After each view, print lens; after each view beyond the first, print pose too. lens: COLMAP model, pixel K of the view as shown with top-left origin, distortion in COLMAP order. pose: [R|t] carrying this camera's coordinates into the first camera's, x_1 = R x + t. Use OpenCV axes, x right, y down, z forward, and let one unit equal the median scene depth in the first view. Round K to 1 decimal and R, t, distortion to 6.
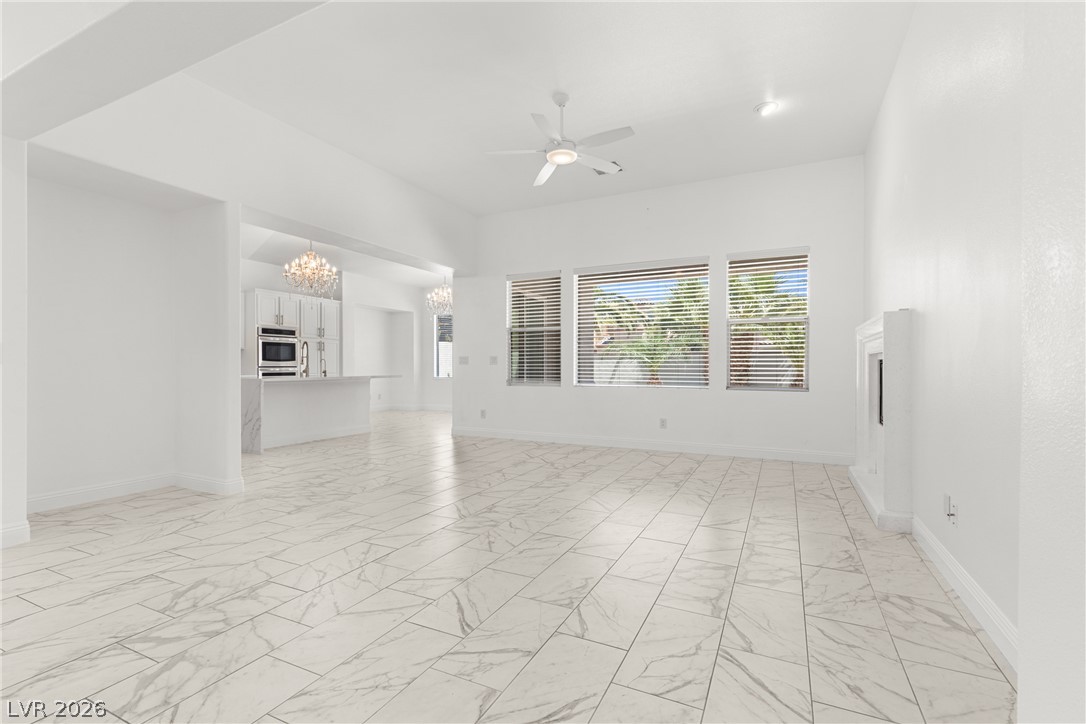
lens RADIAL K [[487.0, 0, 550.9], [0, 487.0, 363.4], [0, 0, 1]] dist [0.010229, -0.002663]
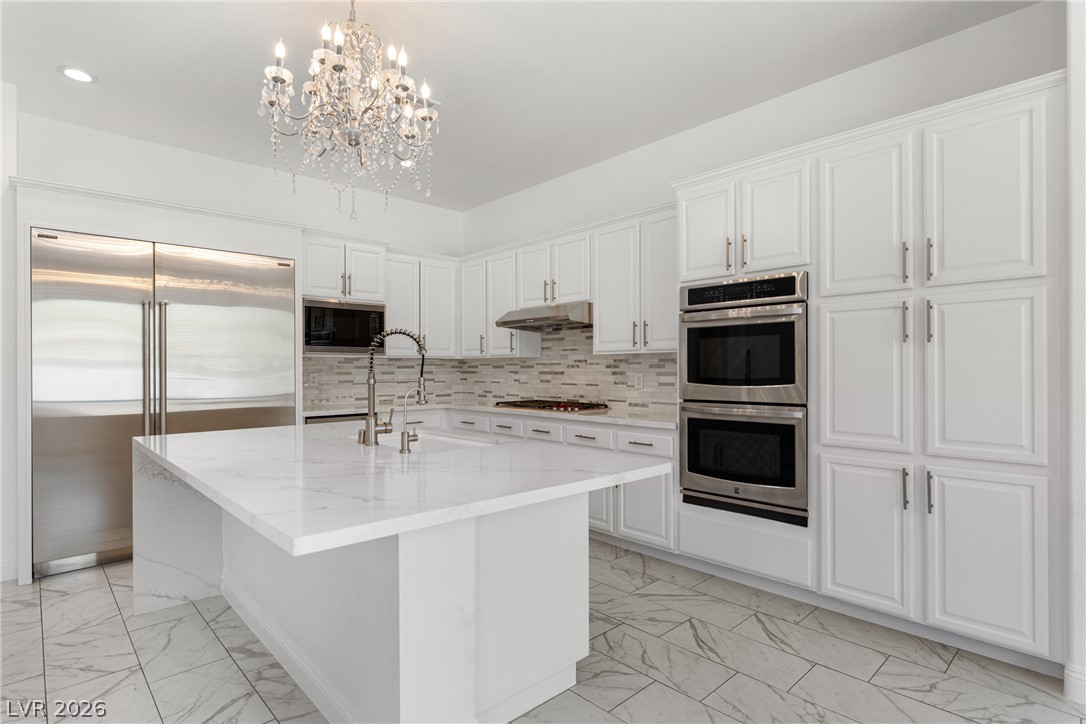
lens RADIAL K [[547.7, 0, 547.1], [0, 547.7, 370.1], [0, 0, 1]] dist [-0.002713, 0.000630]
pose [[-0.354125, 0.007261, -0.935170, -0.318016], [0.014313, 0.999895, 0.002344, -0.028760], [0.935088, -0.012556, -0.354192, 1.753703]]
